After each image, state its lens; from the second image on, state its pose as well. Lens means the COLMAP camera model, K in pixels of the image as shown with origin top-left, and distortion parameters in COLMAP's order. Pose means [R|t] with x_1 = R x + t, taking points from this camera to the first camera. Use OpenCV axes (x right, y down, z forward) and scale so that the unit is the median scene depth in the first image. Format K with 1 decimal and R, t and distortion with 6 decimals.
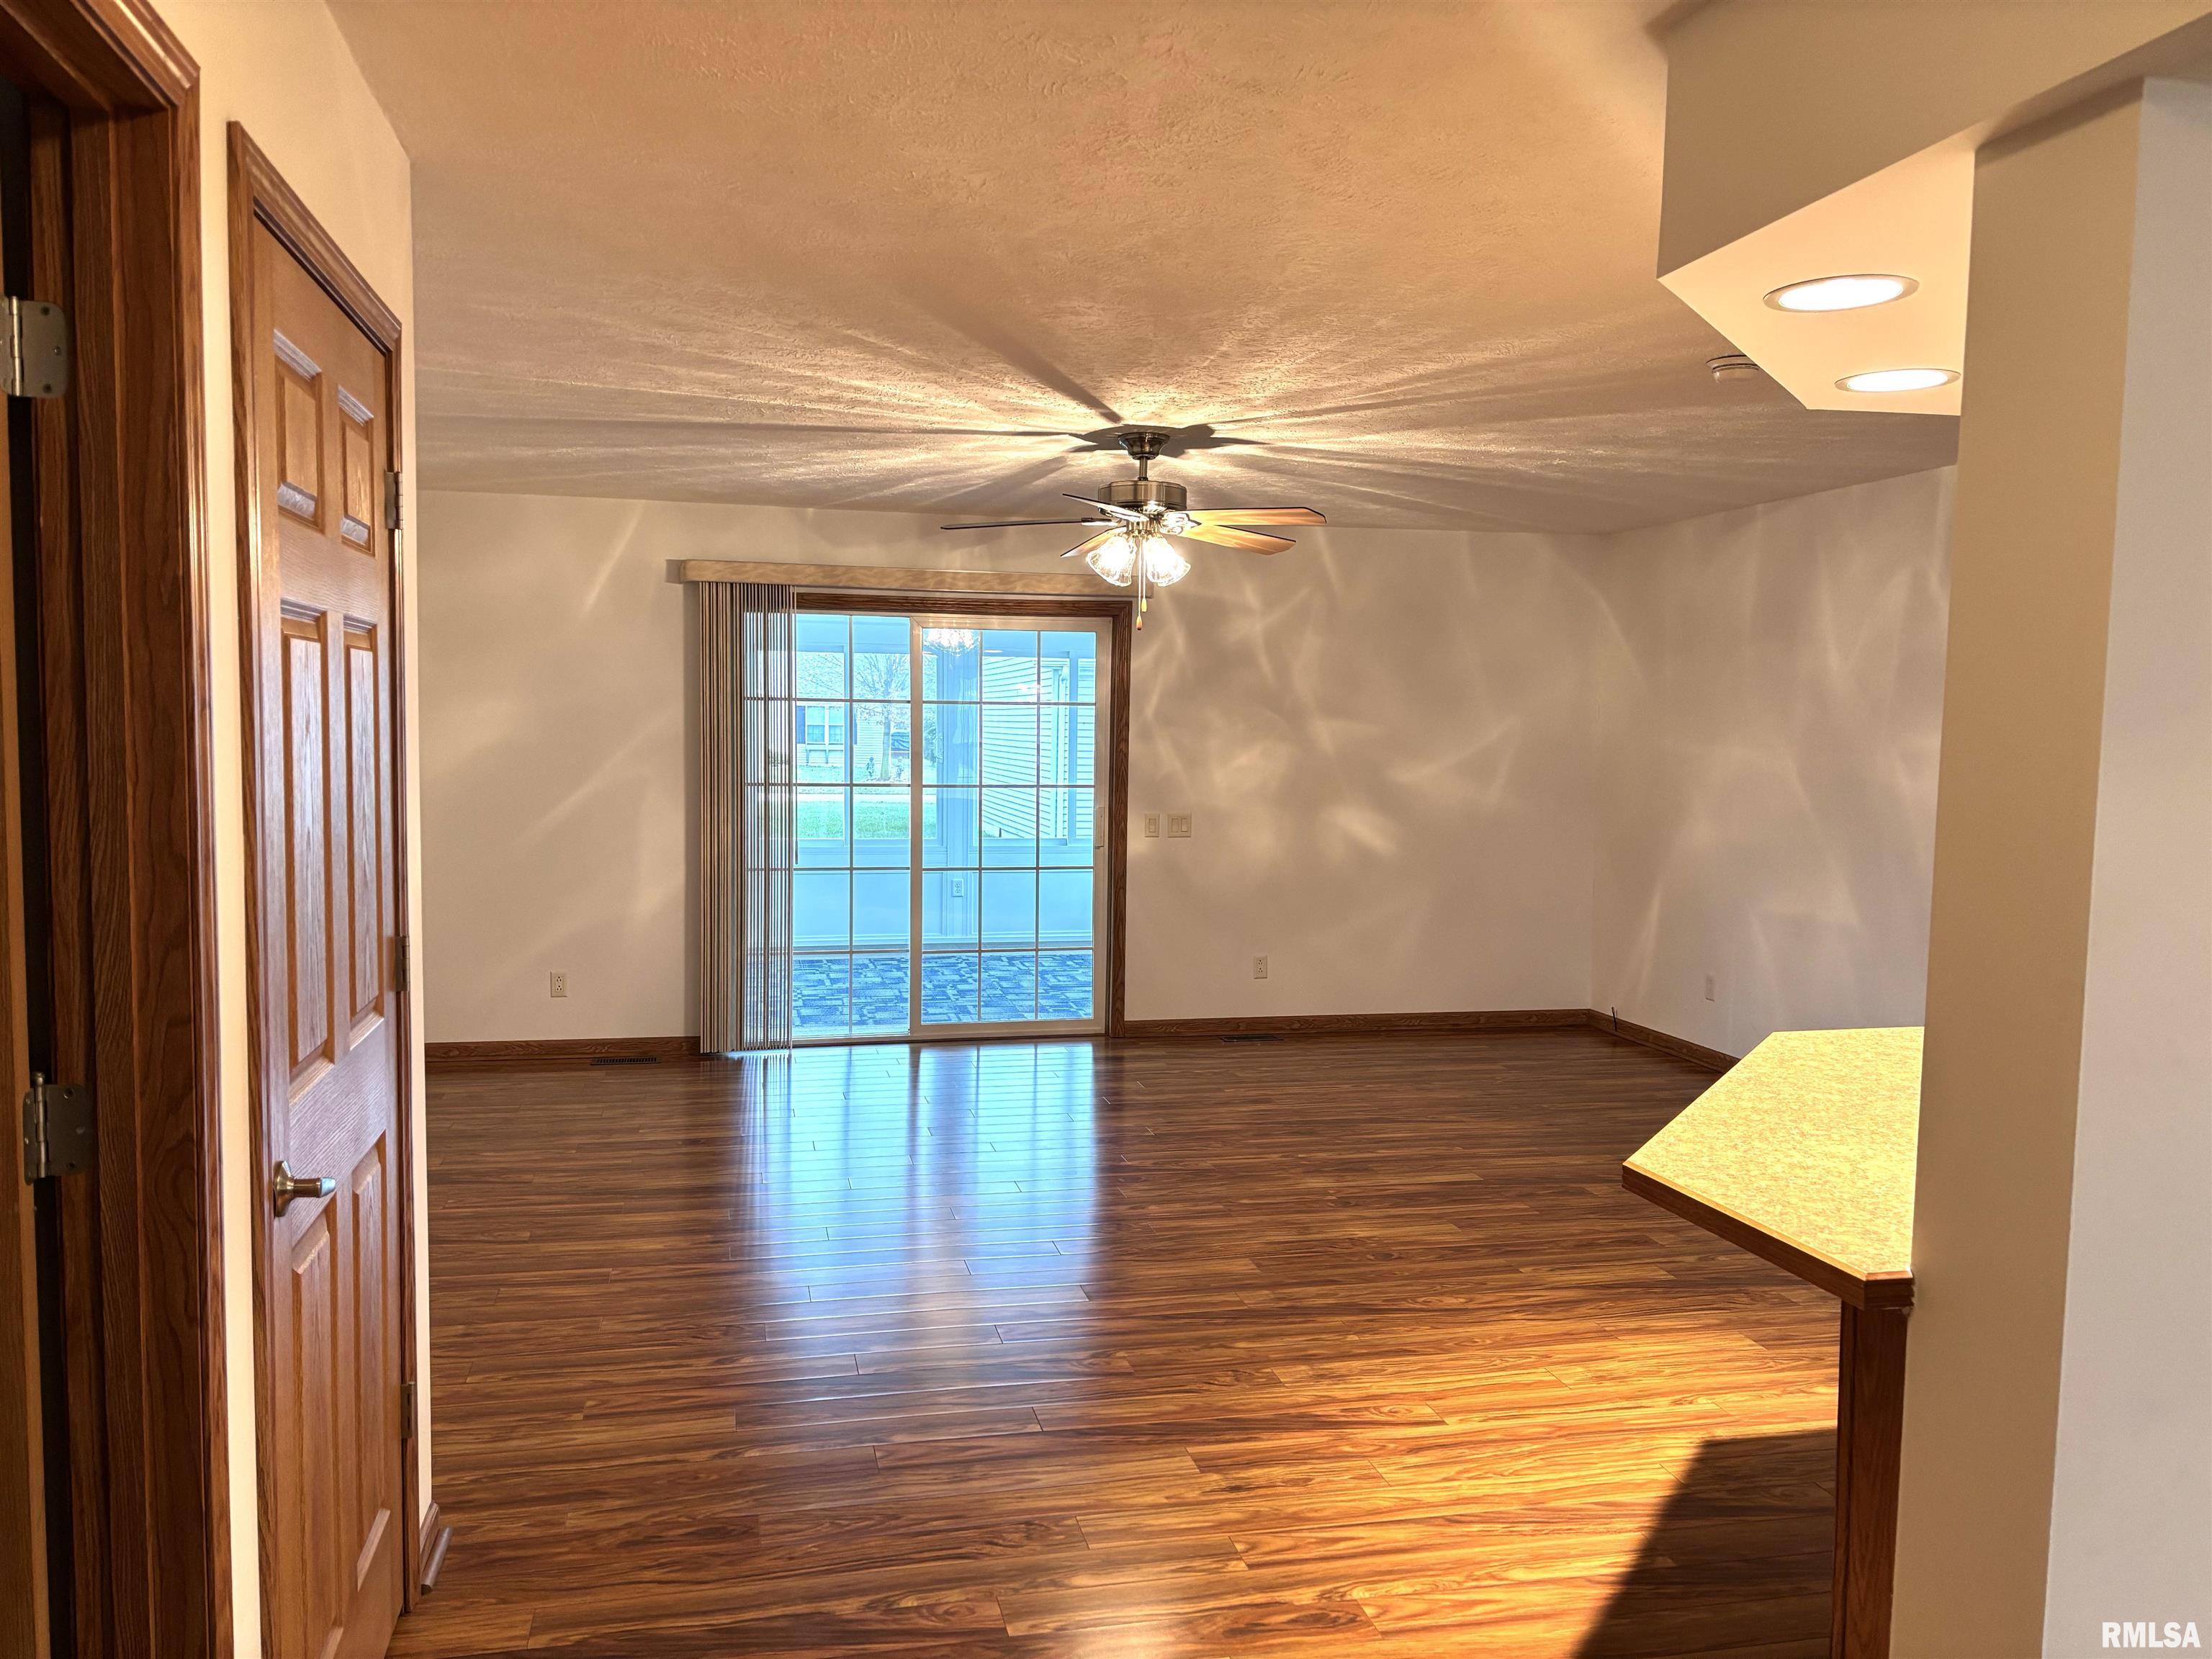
lens RADIAL K [[1663.0, 0, 1103.4], [0, 1663.0, 832.7], [0, 0, 1]] dist [0.011890, 0.002960]
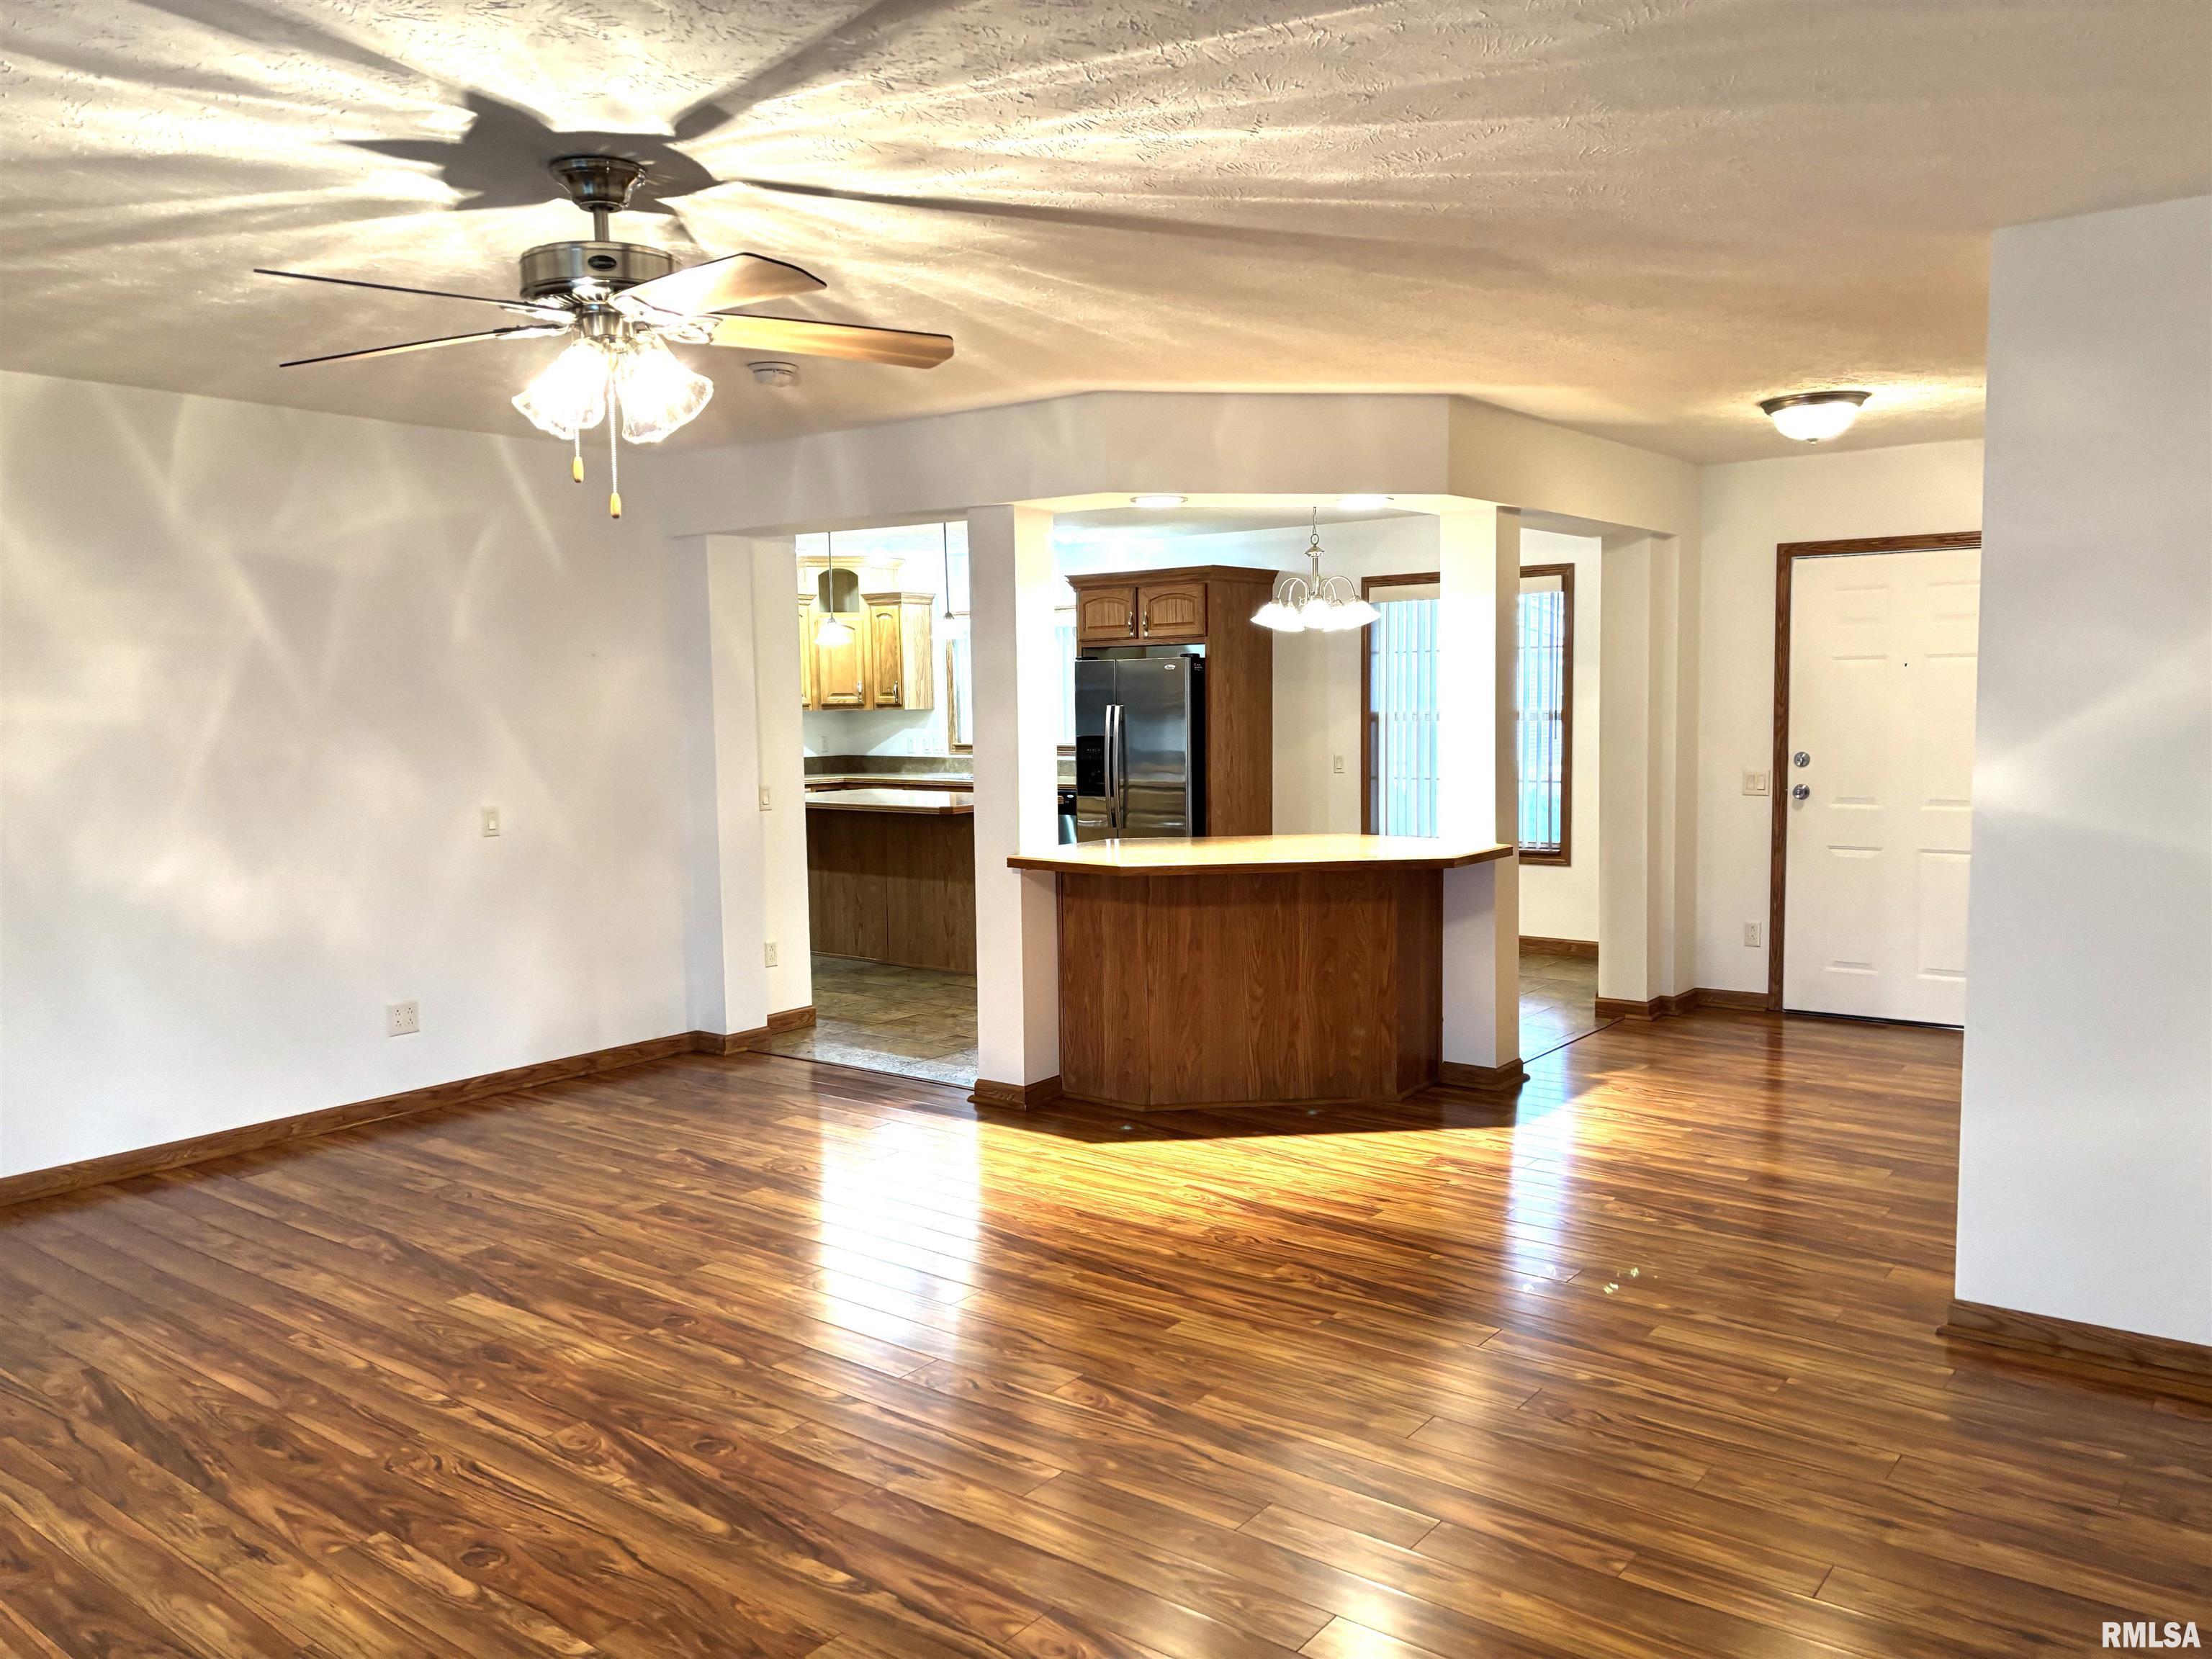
lens RADIAL K [[1663.0, 0, 1105.5], [0, 1663.0, 828.8], [0, 0, 1]] dist [0.011890, 0.002960]
pose [[-0.633421, -0.072673, 0.770387, -0.712601], [0.060255, 0.987925, 0.142736, -0.121799], [-0.771458, 0.136831, -0.621394, 1.689259]]
